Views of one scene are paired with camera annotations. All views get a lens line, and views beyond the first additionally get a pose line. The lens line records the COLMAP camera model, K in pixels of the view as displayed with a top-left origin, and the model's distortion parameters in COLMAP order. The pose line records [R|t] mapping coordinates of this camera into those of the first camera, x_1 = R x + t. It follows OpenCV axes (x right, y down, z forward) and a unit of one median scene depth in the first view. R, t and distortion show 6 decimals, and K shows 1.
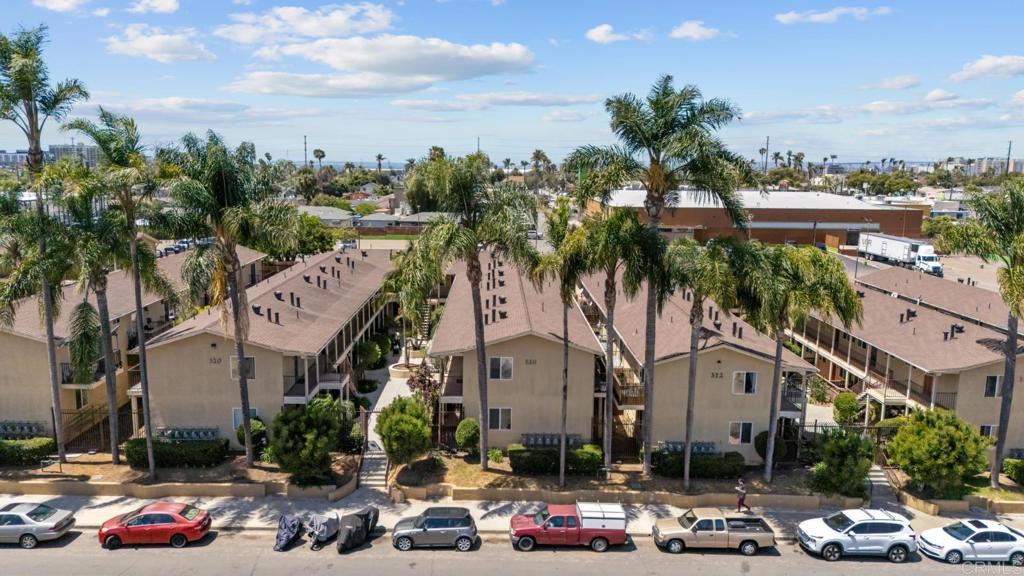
lens RADIAL K [[744.1, 0, 508.3], [0, 744.1, 294.0], [0, 0, 1]] dist [0.035898, -0.006369]
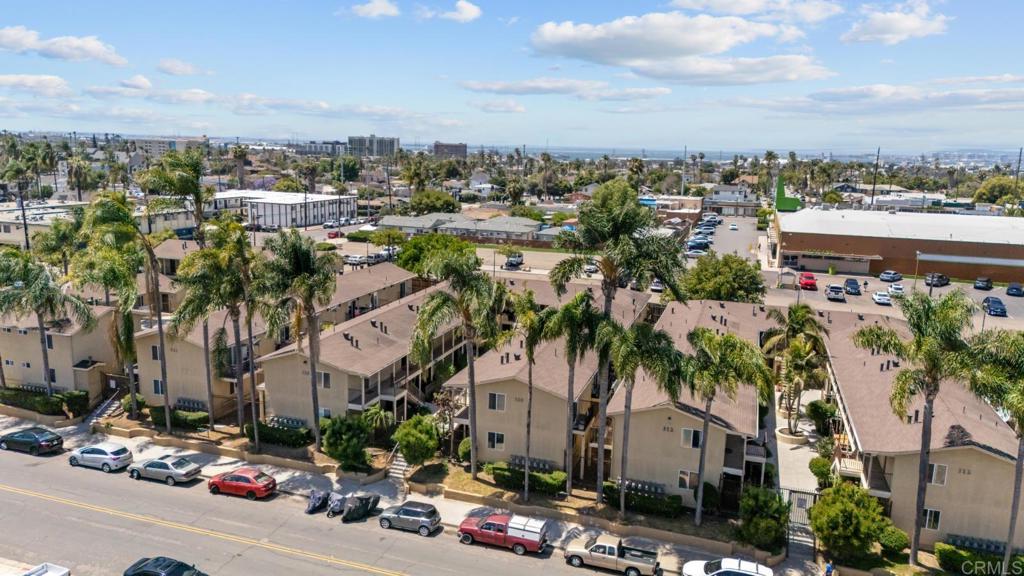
lens RADIAL K [[744.1, 0, 515.8], [0, 744.1, 285.6], [0, 0, 1]] dist [0.035898, -0.006369]
pose [[0.945995, 0.070104, -0.316509, 0.454947], [-0.068344, 0.997523, 0.016673, -0.136840], [0.316894, 0.005859, 0.948443, -0.232693]]
